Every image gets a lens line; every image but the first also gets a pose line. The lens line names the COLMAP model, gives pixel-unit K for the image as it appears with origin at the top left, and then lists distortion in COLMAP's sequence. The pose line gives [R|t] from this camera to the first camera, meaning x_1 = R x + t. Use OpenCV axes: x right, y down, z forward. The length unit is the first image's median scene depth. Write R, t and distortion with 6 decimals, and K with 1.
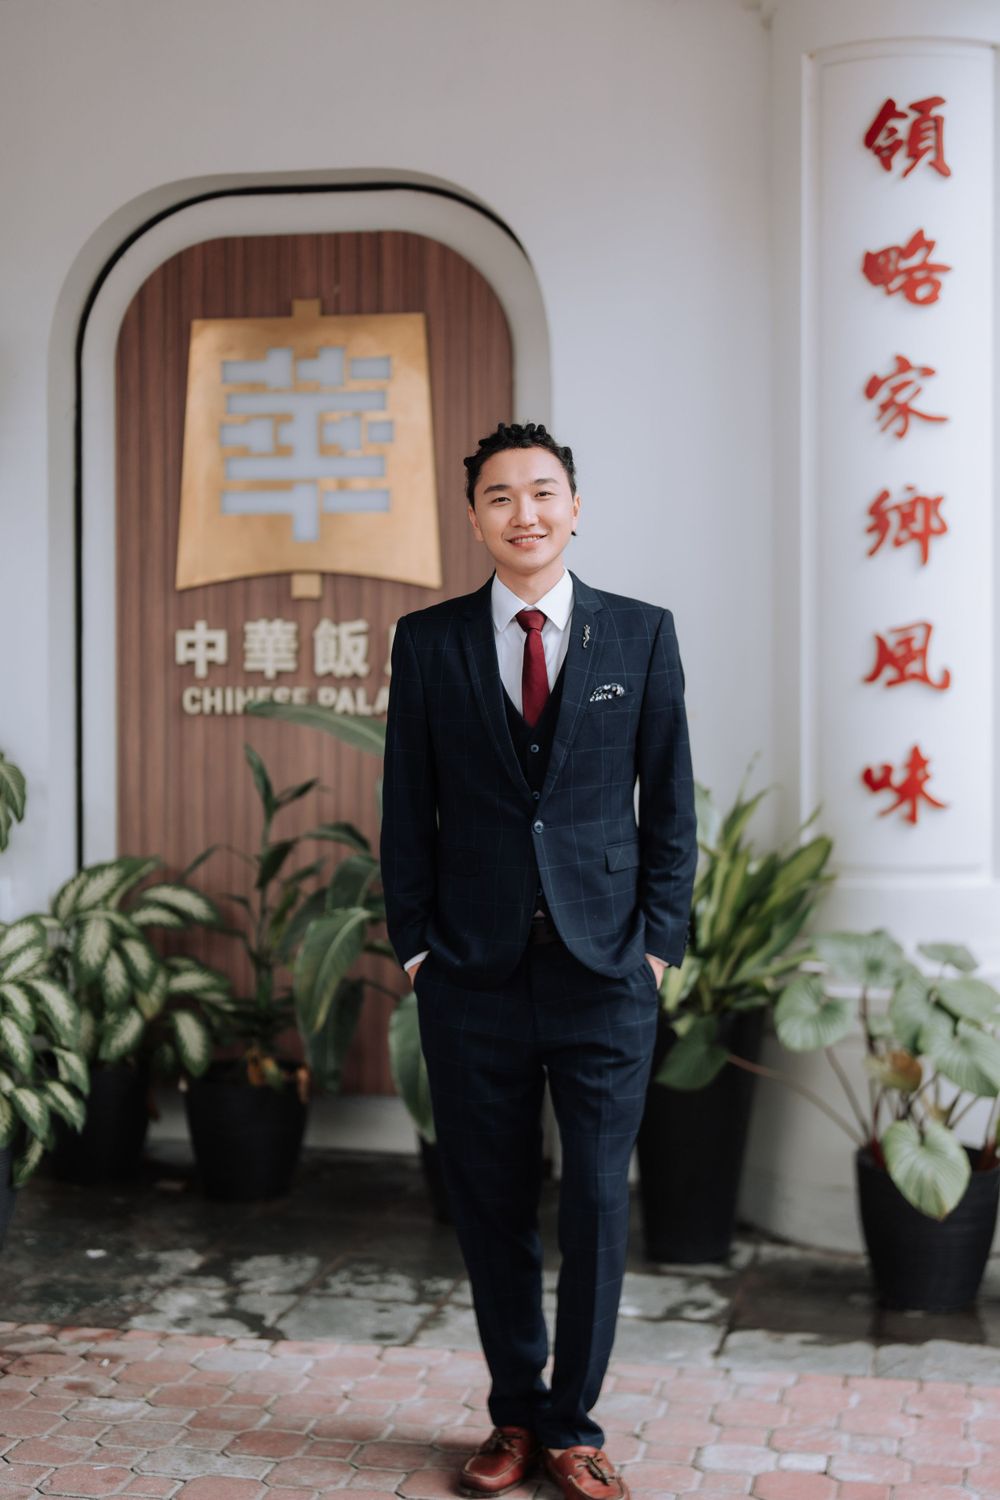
lens RADIAL K [[2115.0, 0, 561.4], [0, 2115.0, 731.1], [0, 0, 1]] dist [0.034866, 0.000000]
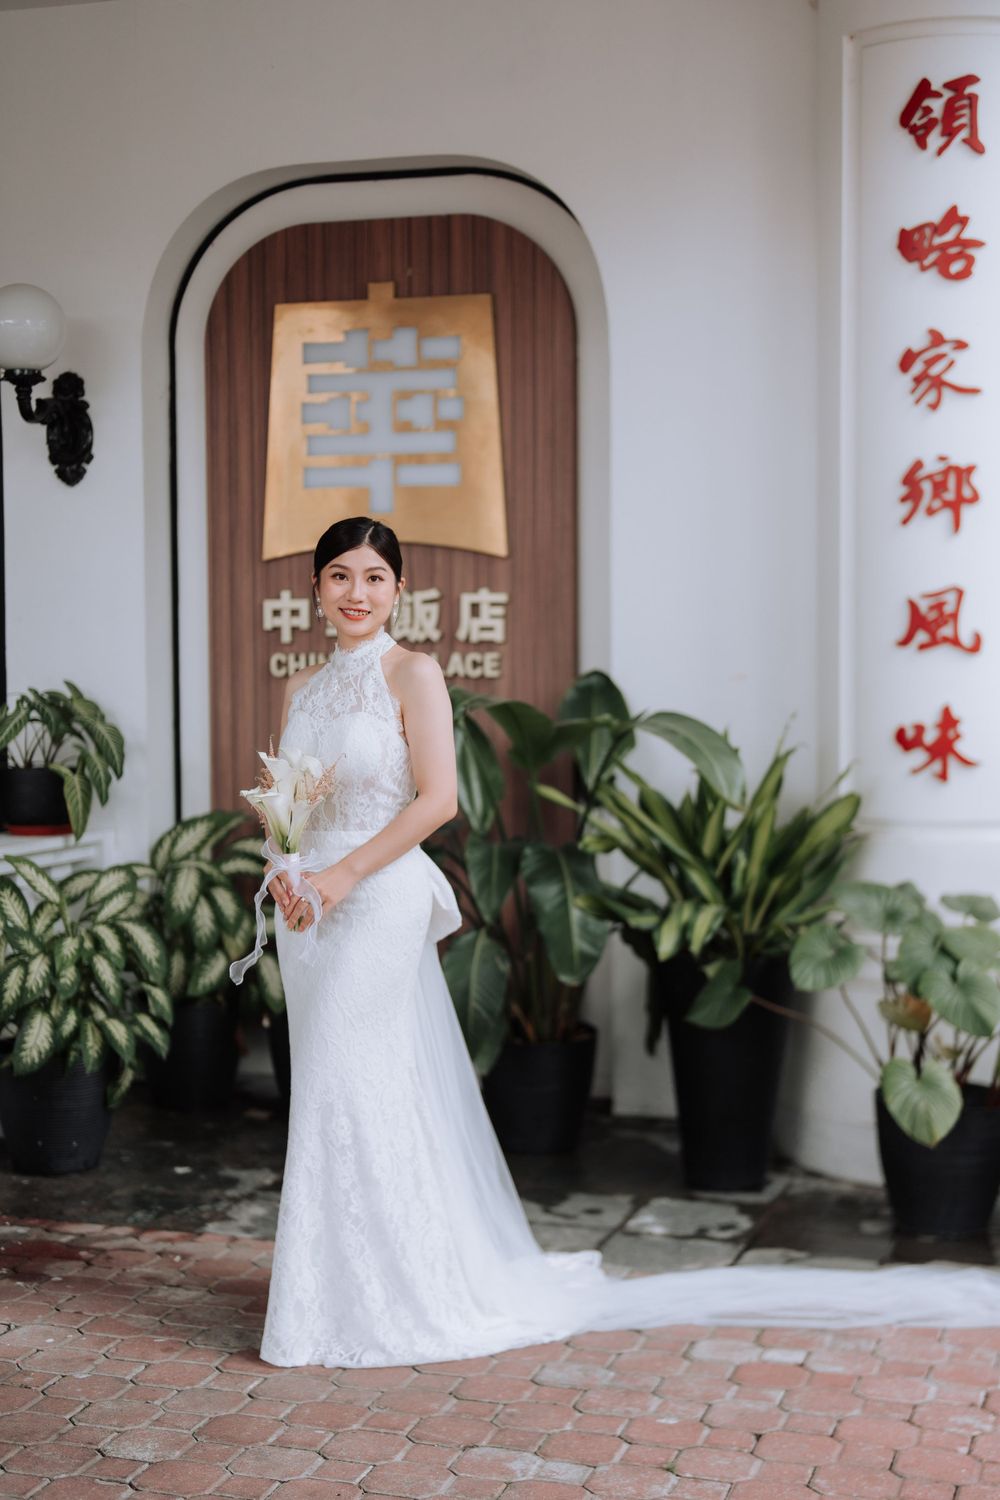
lens RADIAL K [[2220.2, 0, 506.5], [0, 2220.2, 781.0], [0, 0, 1]] dist [0.055177, 0.000000]
pose [[0.994074, 0.001737, -0.108693, 0.070837], [0.002817, 0.999125, 0.041730, -0.002670], [0.108671, -0.041789, 0.993199, -0.115008]]
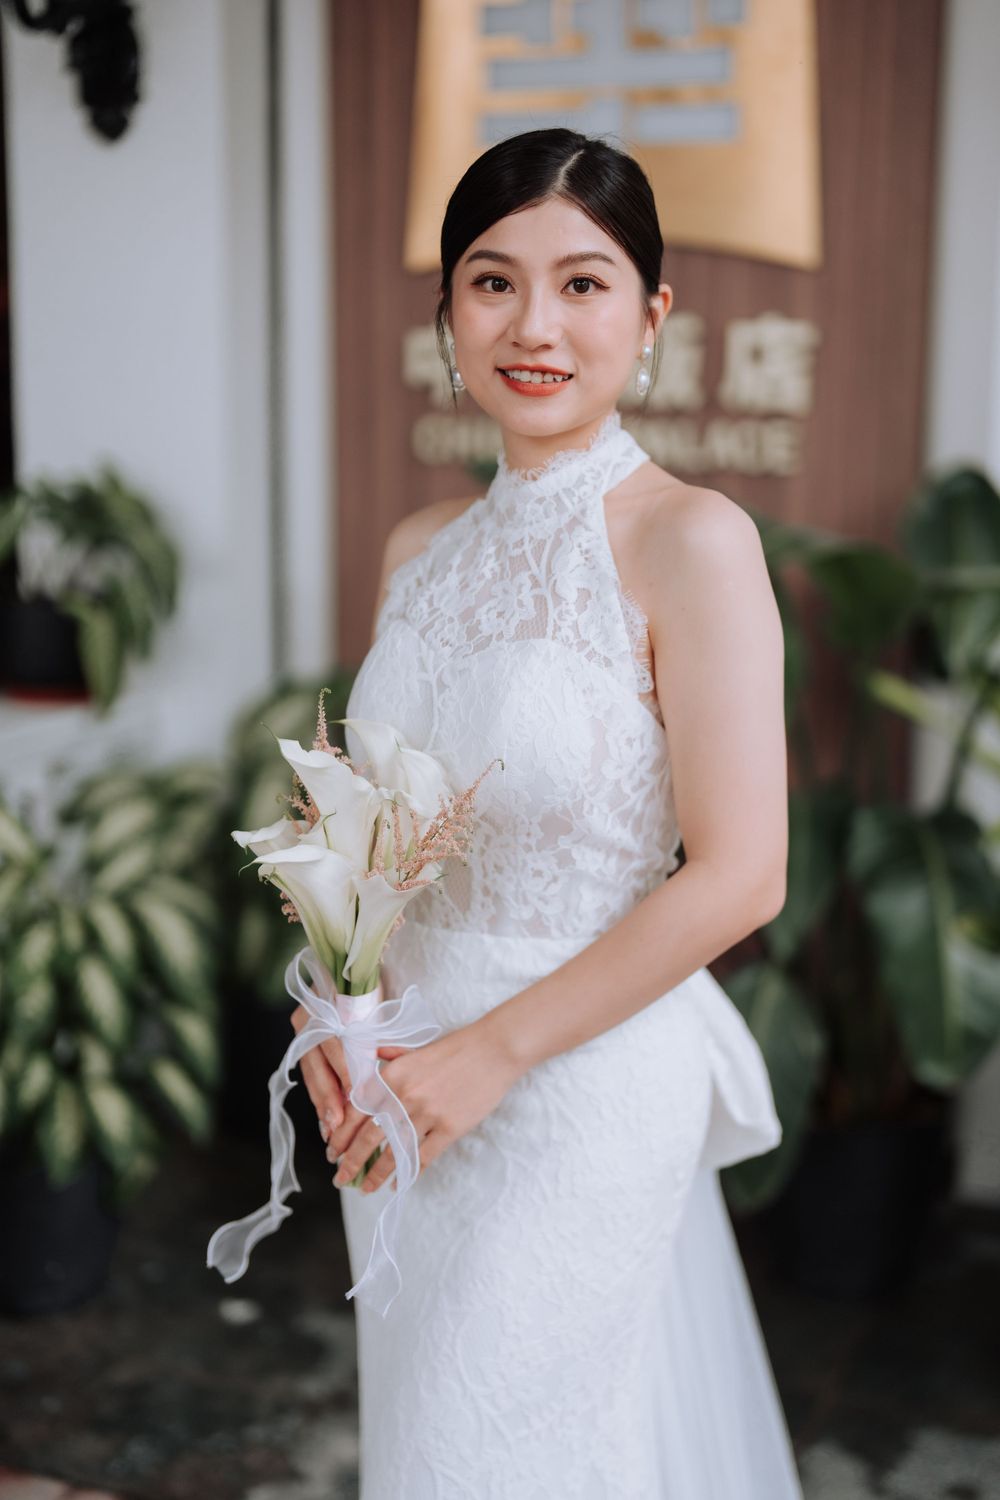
lens RADIAL K [[2071.1, 0, 486.6], [0, 2071.1, 724.9], [0, 0, 1]] dist [0.028797, 0.000000]
pose [[0.976395, 0.046106, -0.211015, -0.019015], [-0.014683, 0.988860, 0.148122, -0.025862], [0.215494, -0.141527, 0.966195, 0.420275]]
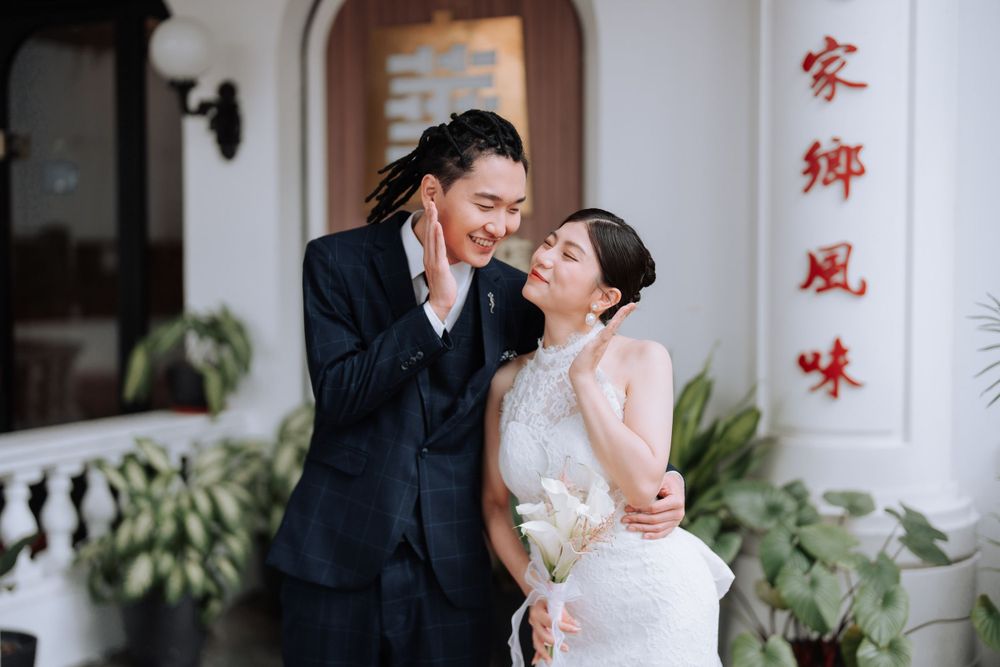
lens RADIAL K [[1410.0, 0, 520.4], [0, 1410.0, 337.8], [0, 0, 1]] dist [0.034866, 0.000000]
pose [[0.963938, 0.017083, -0.265580, 0.210012], [-0.006242, 0.999114, 0.041612, -0.028330], [0.266055, -0.038453, 0.963190, 0.110513]]
